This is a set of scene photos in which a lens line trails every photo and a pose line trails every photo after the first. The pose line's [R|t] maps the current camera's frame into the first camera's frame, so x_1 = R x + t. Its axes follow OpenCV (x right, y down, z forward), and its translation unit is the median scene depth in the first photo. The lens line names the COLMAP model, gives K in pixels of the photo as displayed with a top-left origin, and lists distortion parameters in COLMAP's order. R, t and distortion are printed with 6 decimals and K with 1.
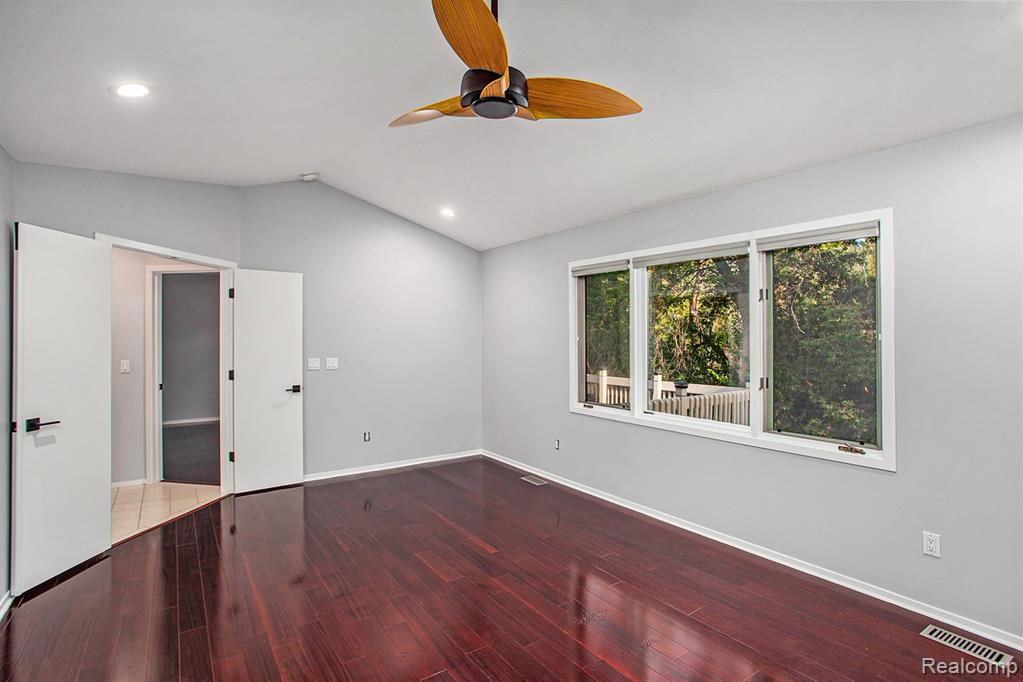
lens RADIAL K [[508.9, 0, 505.1], [0, 508.9, 338.2], [0, 0, 1]] dist [-0.038977, 0.004064]
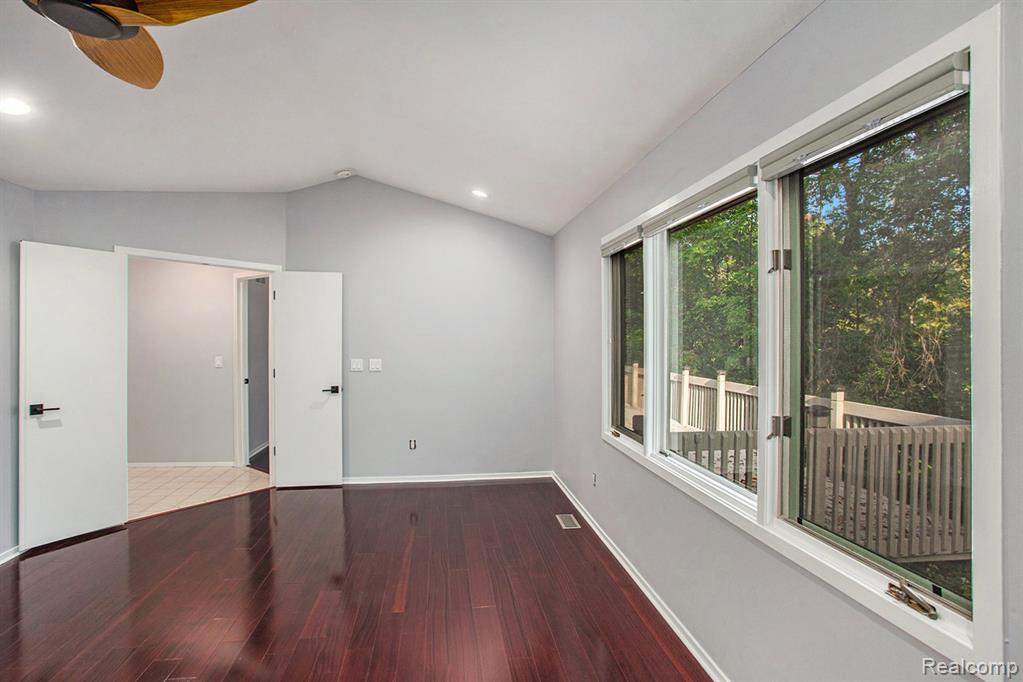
lens RADIAL K [[508.9, 0, 515.1], [0, 508.9, 336.6], [0, 0, 1]] dist [-0.038977, 0.004064]
pose [[0.885590, 0.002202, -0.464464, 0.365813], [-0.004846, 0.999978, -0.004499, -0.000939], [0.464443, 0.006235, 0.885581, 0.285132]]
